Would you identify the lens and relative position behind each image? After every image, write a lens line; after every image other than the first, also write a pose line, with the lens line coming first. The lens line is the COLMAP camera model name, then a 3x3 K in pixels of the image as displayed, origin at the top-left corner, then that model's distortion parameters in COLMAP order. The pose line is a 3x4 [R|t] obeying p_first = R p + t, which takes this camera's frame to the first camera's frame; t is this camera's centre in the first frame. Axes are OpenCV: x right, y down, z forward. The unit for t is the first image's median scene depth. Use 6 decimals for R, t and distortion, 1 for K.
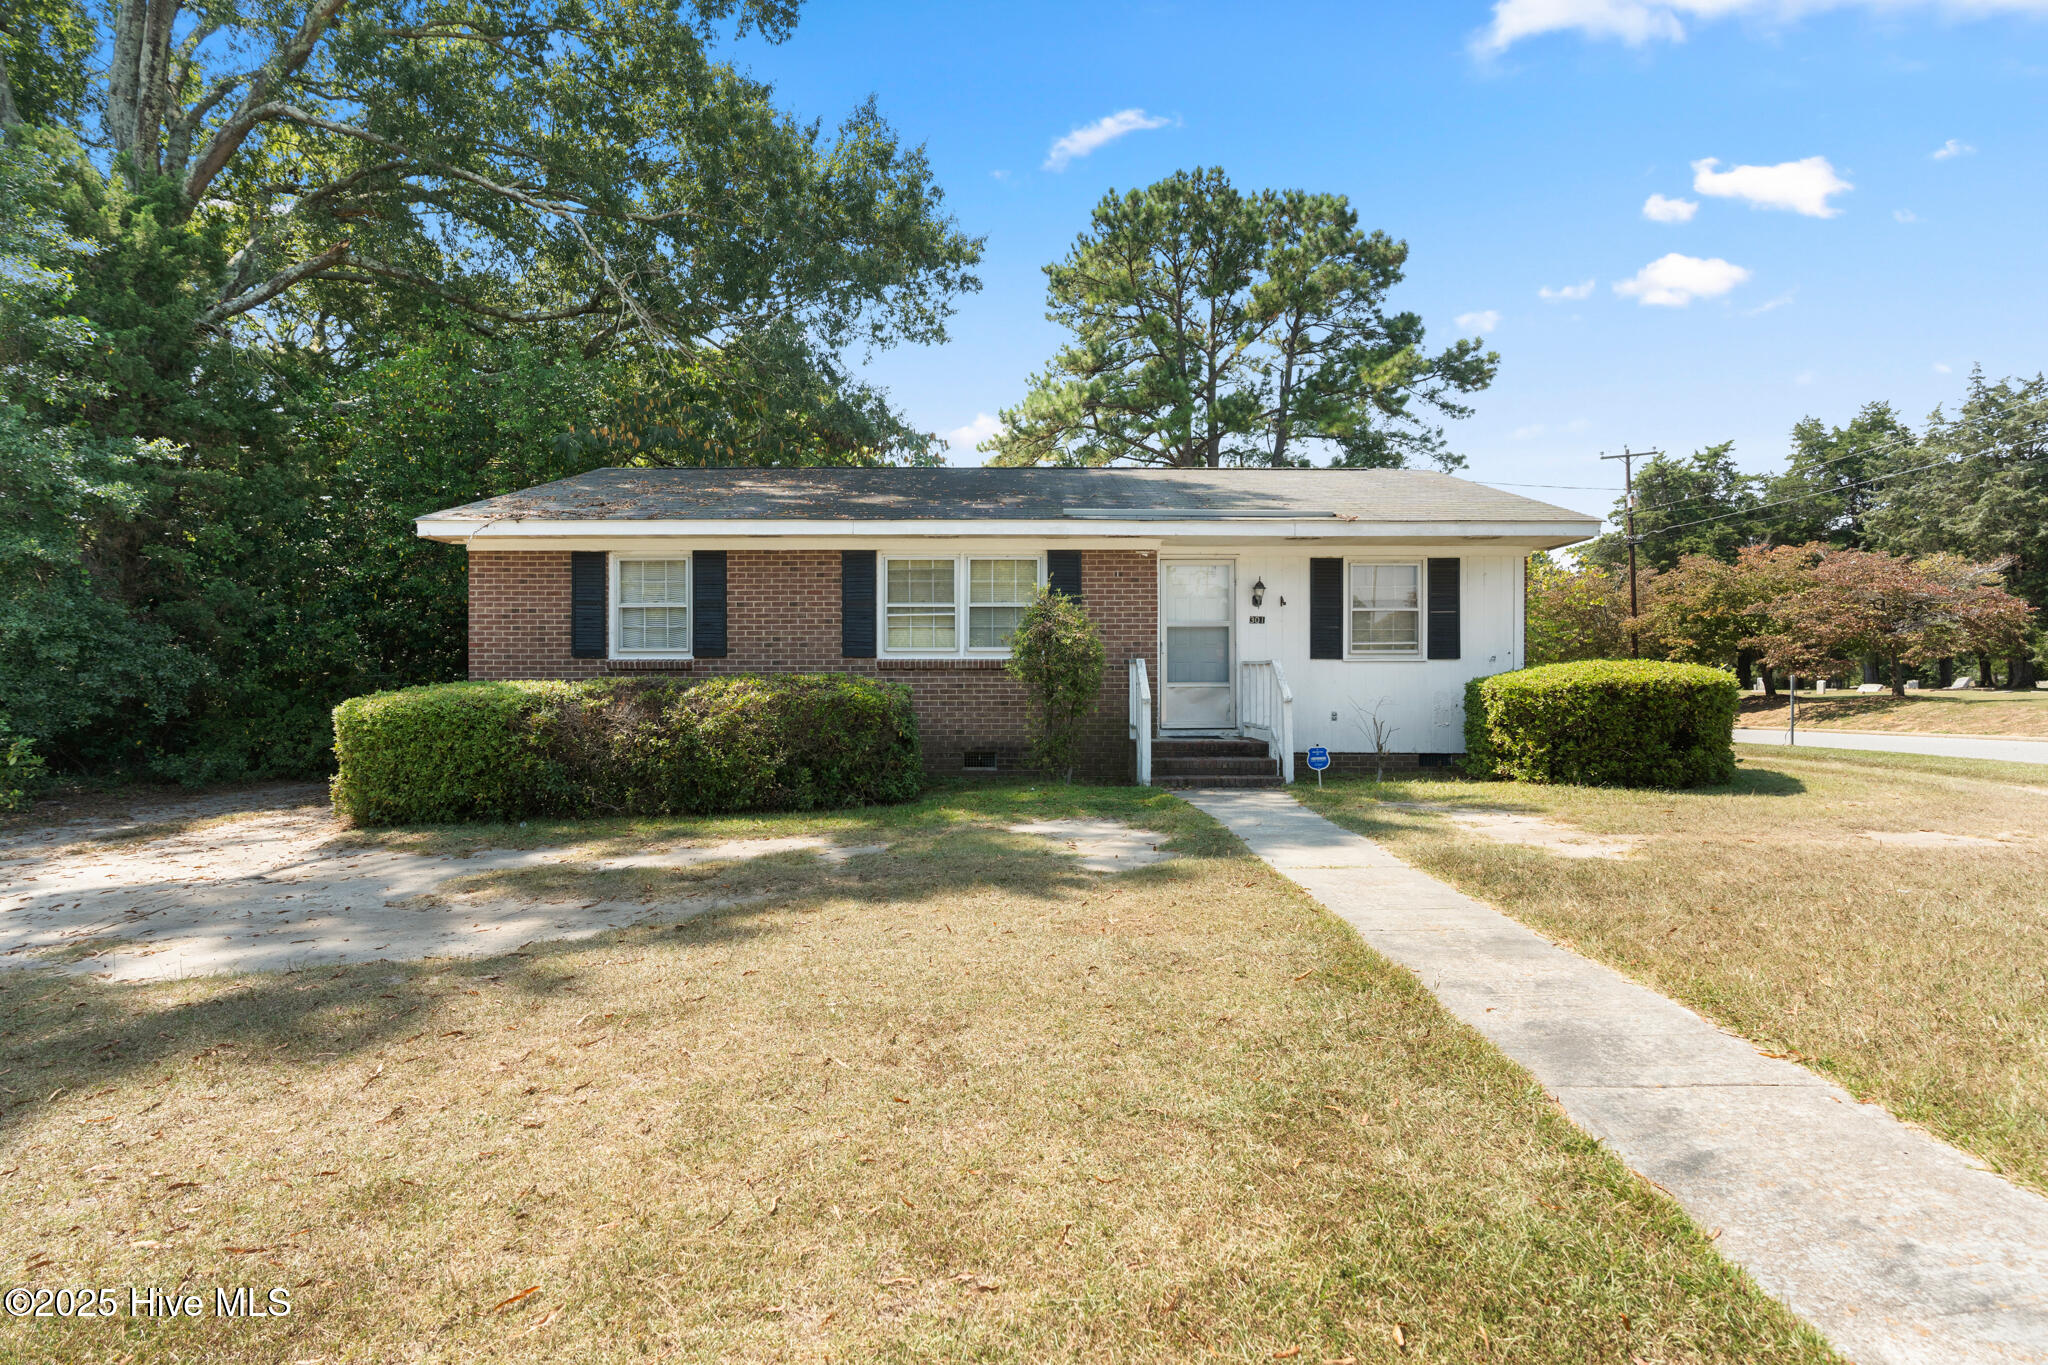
lens RADIAL K [[923.0, 0, 1023.7], [0, 923.0, 685.0], [0, 0, 1]] dist [-0.007253, 0.001303]
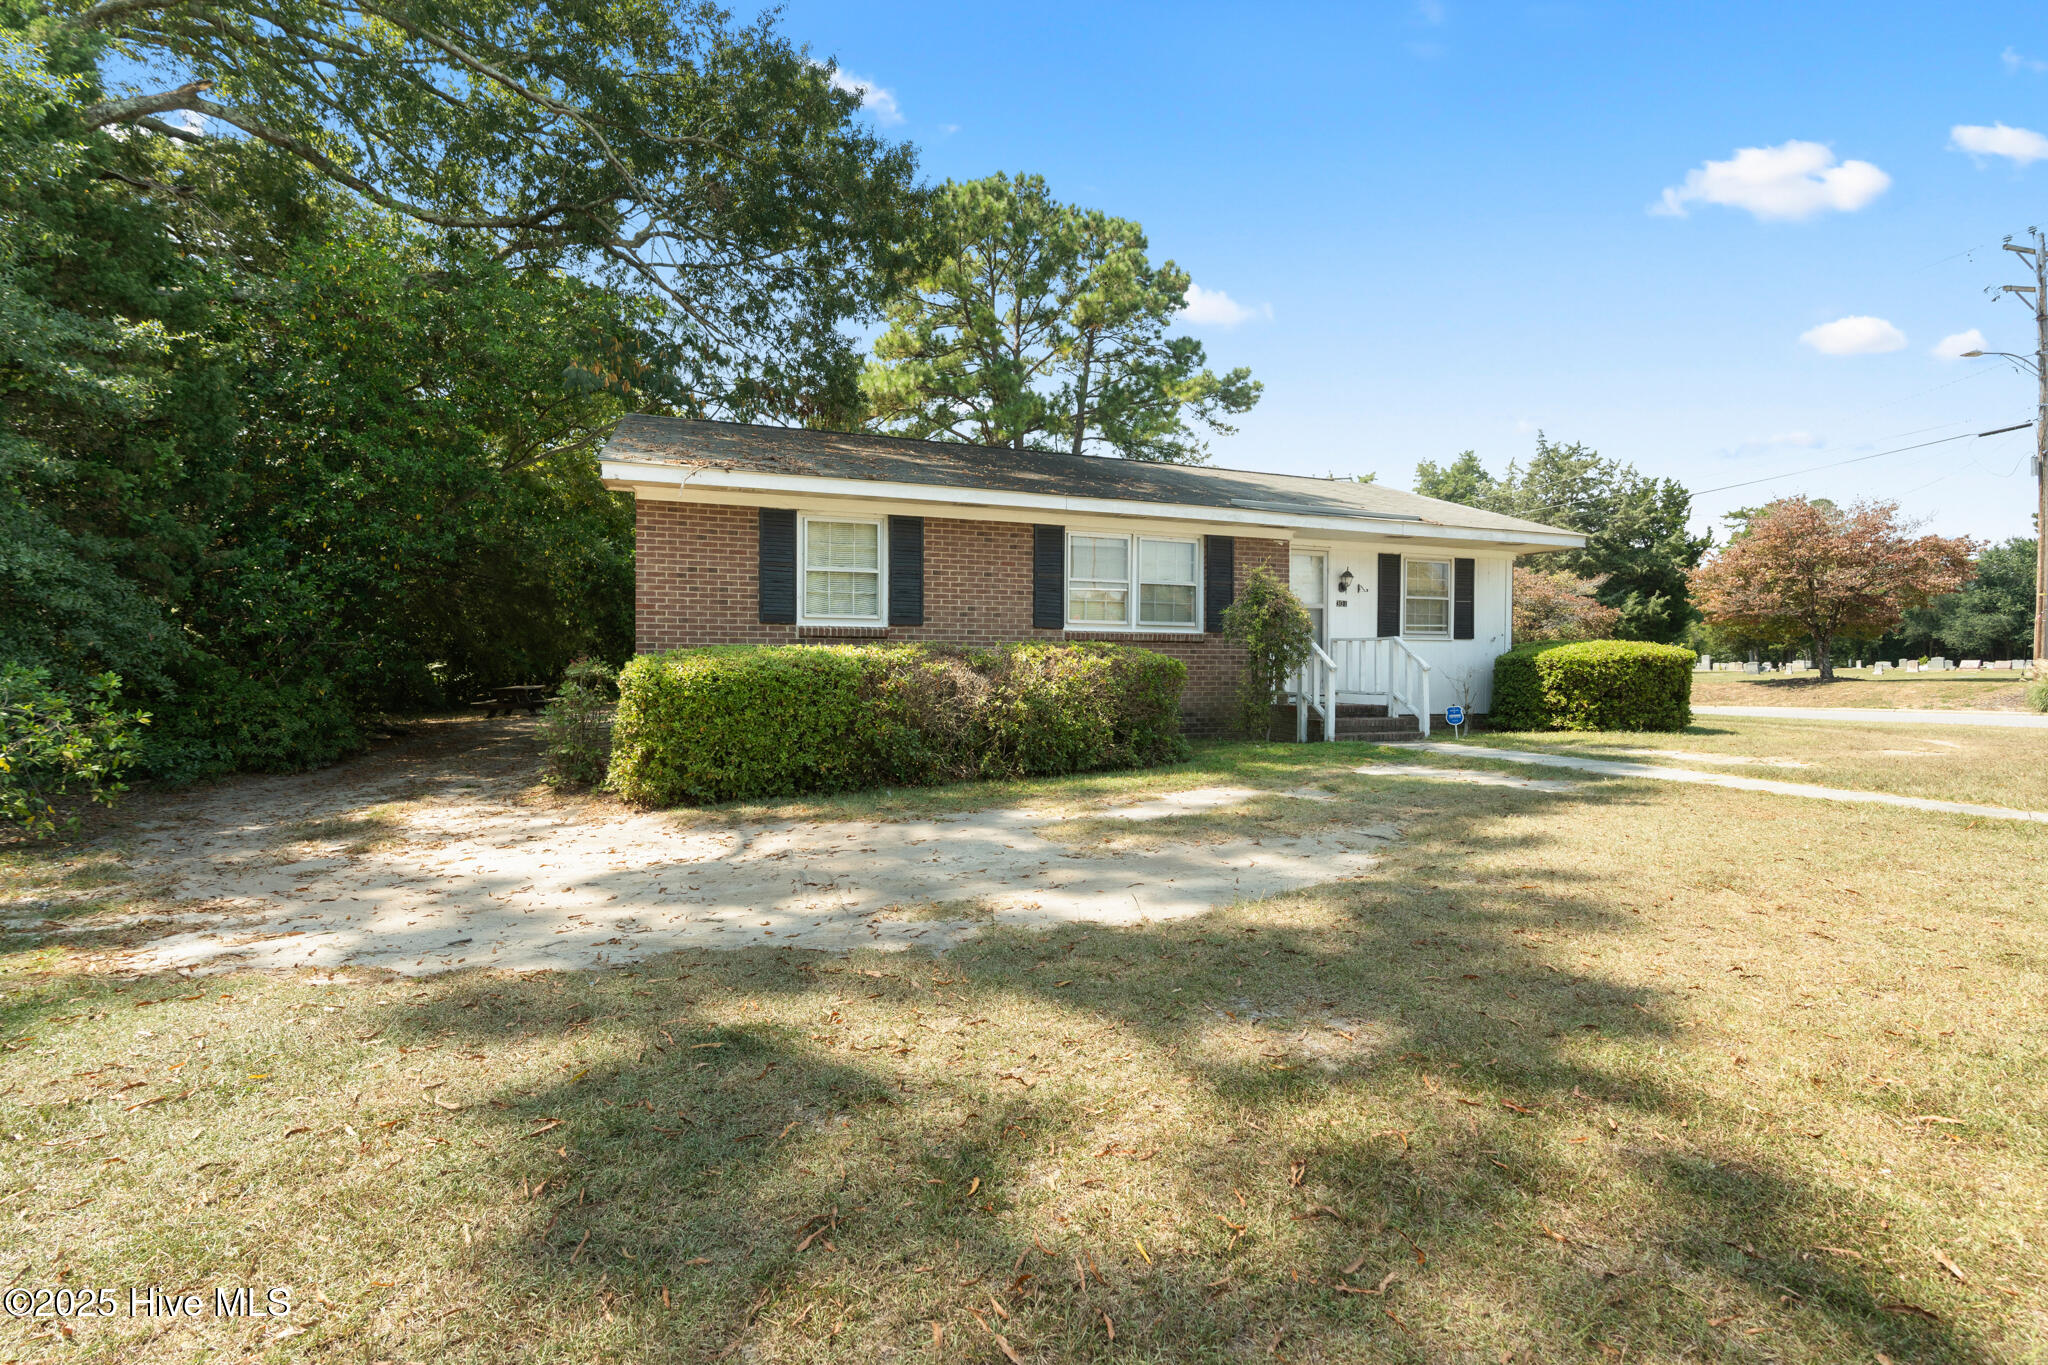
lens RADIAL K [[923.0, 0, 1025.3], [0, 923.0, 685.5], [0, 0, 1]] dist [-0.007253, 0.001303]
pose [[0.934881, -0.003176, 0.354947, -0.548084], [-0.001851, 0.999903, 0.013822, 0.019027], [-0.354956, -0.013579, 0.934784, 0.038612]]
